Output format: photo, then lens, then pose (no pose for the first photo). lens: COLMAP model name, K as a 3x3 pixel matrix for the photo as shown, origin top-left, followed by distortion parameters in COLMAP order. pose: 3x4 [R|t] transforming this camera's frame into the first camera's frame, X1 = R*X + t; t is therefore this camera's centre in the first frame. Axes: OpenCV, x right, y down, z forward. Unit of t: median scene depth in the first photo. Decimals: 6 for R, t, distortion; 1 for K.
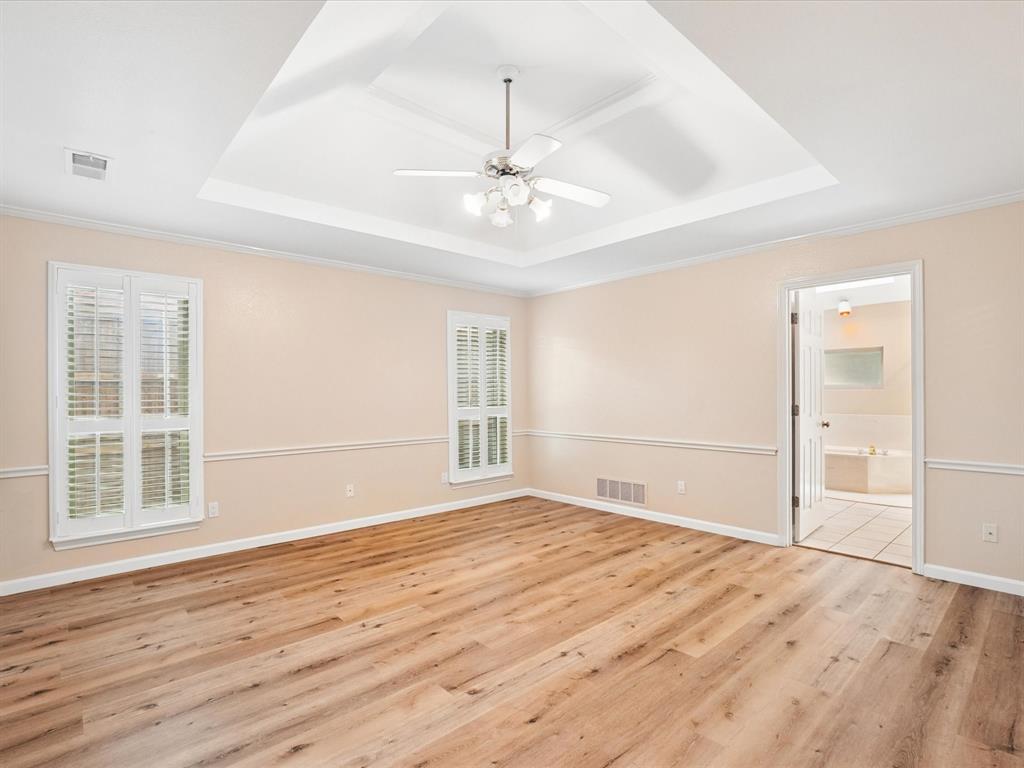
lens RADIAL K [[499.2, 0, 511.2], [0, 499.2, 371.3], [0, 0, 1]] dist [-0.043368, 0.014330]
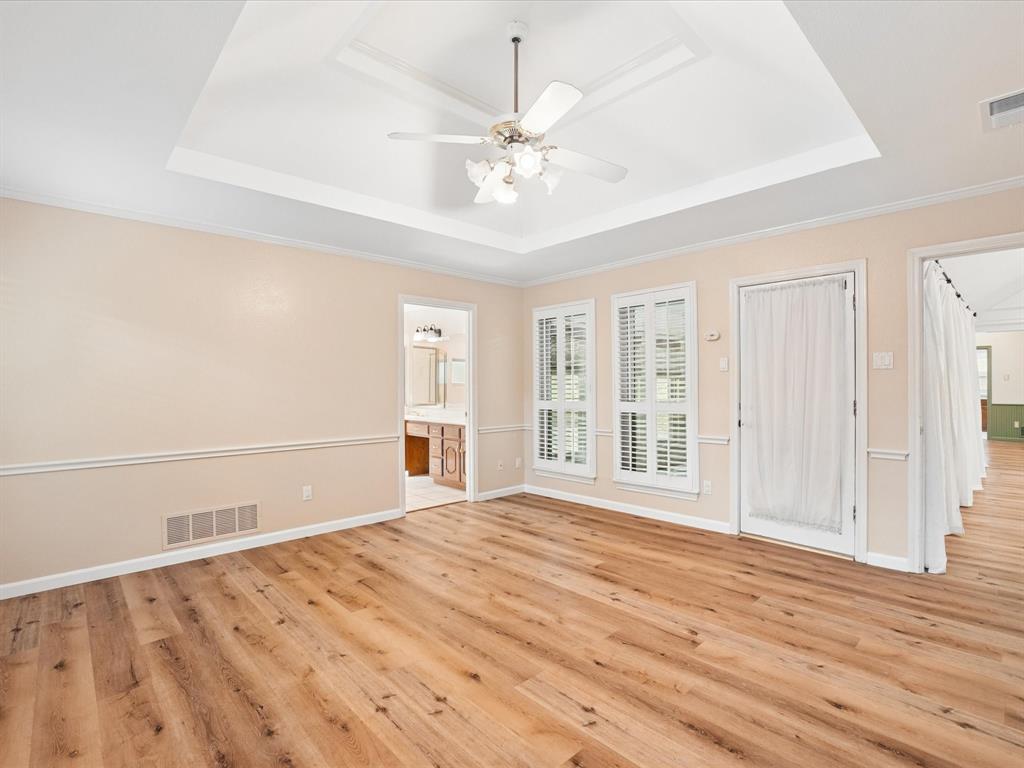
lens RADIAL K [[499.2, 0, 511.2], [0, 499.2, 371.3], [0, 0, 1]] dist [-0.043368, 0.014330]
pose [[-0.007562, 0.033521, 0.999409, -0.859588], [-0.033038, 0.998884, -0.033753, 0.047233], [-0.999425, -0.033274, -0.006446, 0.979016]]
